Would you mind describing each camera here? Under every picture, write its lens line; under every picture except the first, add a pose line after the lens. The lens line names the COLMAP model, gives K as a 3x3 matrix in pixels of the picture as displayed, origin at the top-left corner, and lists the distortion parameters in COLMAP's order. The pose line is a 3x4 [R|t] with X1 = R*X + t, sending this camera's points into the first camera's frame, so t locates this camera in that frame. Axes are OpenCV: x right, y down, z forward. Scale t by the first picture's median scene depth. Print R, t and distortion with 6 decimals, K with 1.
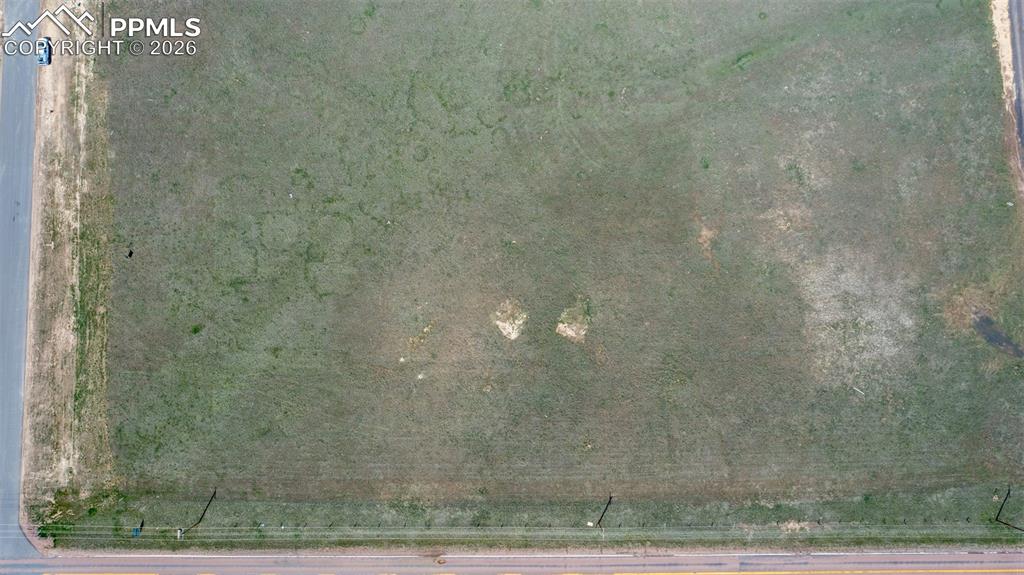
lens RADIAL K [[818.3, 0, 509.5], [0, 818.3, 288.3], [0, 0, 1]] dist [-0.010520, 0.009440]
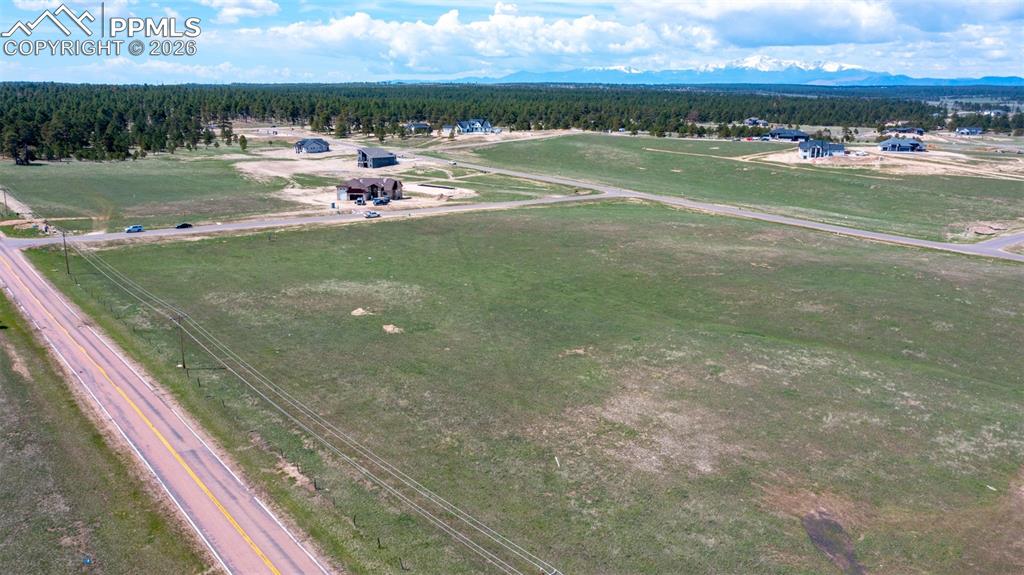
lens RADIAL K [[818.3, 0, 514.0], [0, 818.3, 290.1], [0, 0, 1]] dist [-0.010520, 0.009440]
pose [[0.627116, 0.194075, -0.754361, 0.829939], [-0.778451, 0.189989, -0.598263, 0.477957], [0.027212, 0.962413, 0.270222, 0.730488]]
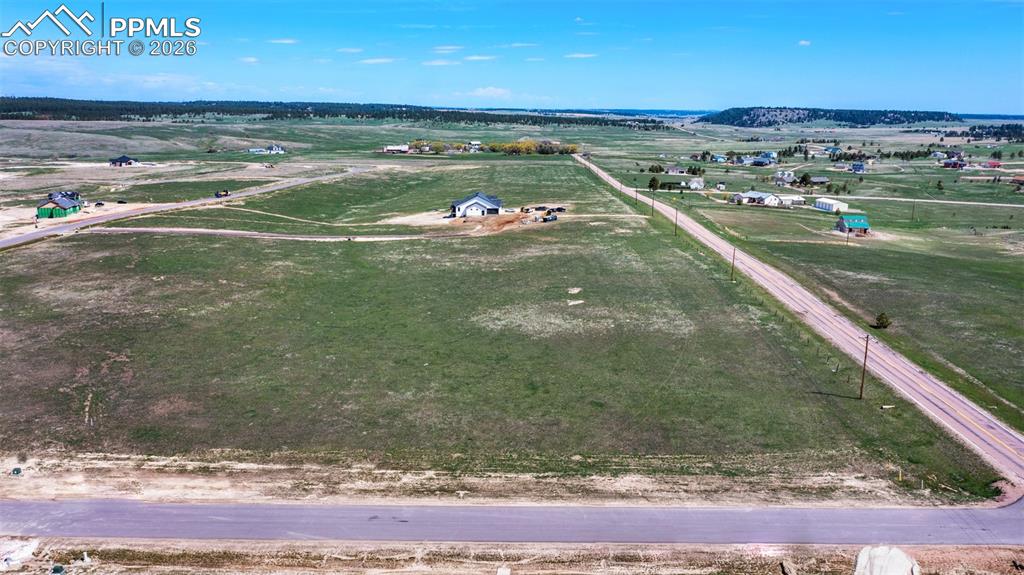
lens RADIAL K [[818.3, 0, 513.9], [0, 818.3, 283.4], [0, 0, 1]] dist [-0.010520, 0.009440]
pose [[0.023494, -0.217474, 0.975783, -1.054294], [0.998077, 0.061111, -0.010410, -0.021515], [-0.057368, 0.974151, 0.218492, 0.742743]]
